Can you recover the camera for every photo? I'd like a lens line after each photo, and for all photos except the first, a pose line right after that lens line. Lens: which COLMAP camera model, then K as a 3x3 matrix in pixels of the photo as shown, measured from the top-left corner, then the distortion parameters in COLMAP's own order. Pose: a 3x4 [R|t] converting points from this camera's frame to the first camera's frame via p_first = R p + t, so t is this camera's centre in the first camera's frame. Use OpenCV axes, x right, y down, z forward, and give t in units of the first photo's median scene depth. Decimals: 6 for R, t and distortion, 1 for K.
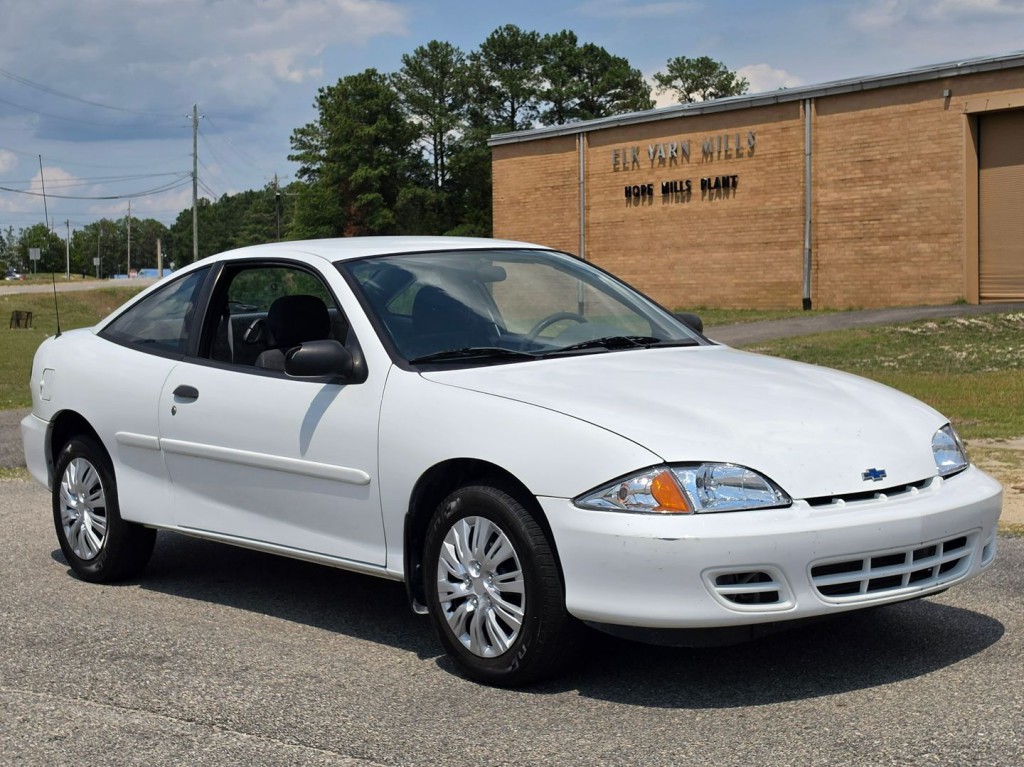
lens RADIAL K [[1821.0, 0, 512.0], [0, 1821.0, 383.5], [0, 0, 1]] dist [0.233100, -0.865832]
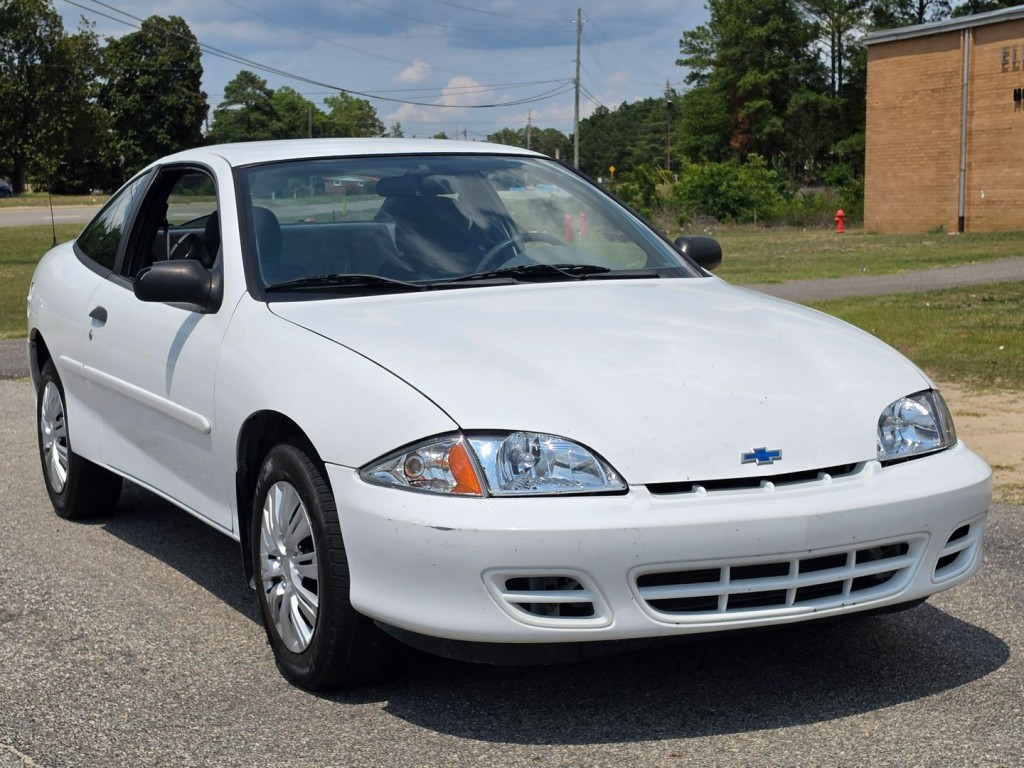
lens RADIAL K [[1821.0, 0, 512.0], [0, 1821.0, 384.0], [0, 0, 1]] dist [0.233100, -0.865832]
pose [[0.960532, 0.042362, -0.274926, 0.079048], [-0.029122, 0.998219, 0.052064, -0.004288], [0.276642, -0.042003, 0.960055, 0.063714]]
